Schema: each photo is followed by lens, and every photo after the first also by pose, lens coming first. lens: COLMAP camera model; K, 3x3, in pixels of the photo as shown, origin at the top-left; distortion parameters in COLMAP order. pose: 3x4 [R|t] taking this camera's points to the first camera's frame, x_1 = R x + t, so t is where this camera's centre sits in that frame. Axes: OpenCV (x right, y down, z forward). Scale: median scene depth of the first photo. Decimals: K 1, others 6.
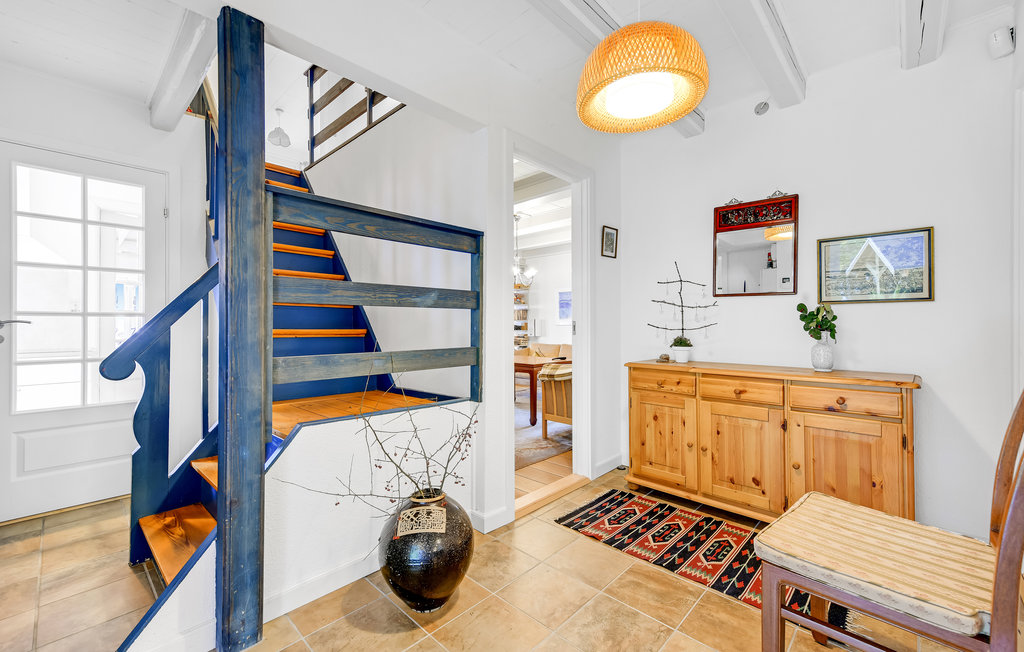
lens RADIAL K [[413.4, 0, 515.5], [0, 413.4, 322.5], [0, 0, 1]] dist [0.019131, 0.000721]
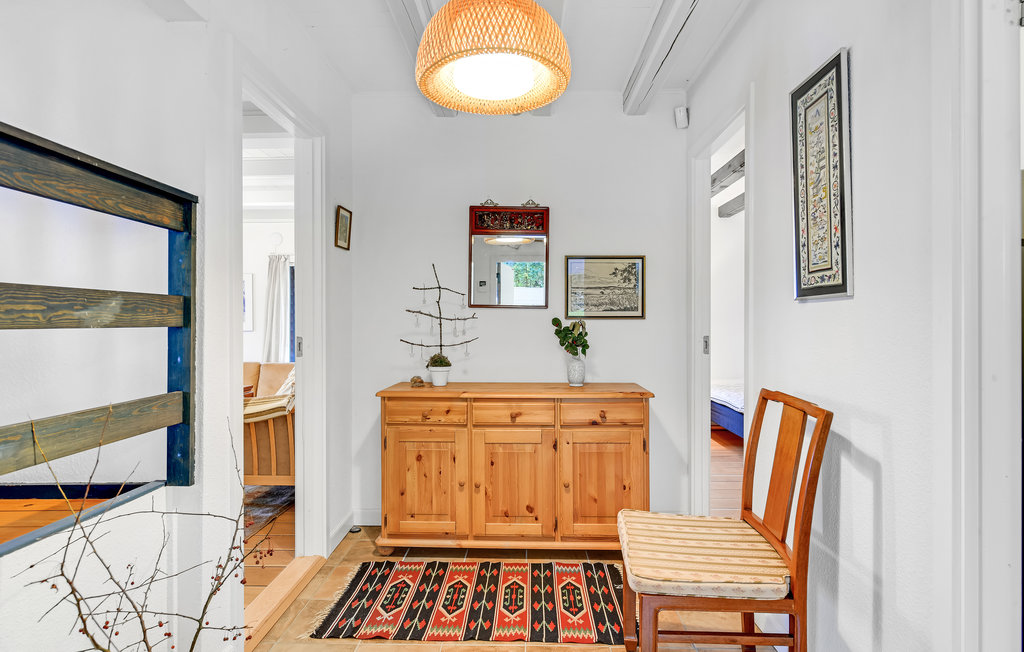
lens RADIAL K [[532.6, 0, 510.2], [0, 532.6, 323.1], [0, 0, 1]] dist [0.026623, 0.001115]
pose [[0.751723, -0.000406, 0.659479, -0.246021], [-0.002182, 0.999993, 0.003103, -0.040584], [-0.659476, -0.003771, 0.751716, 0.123421]]
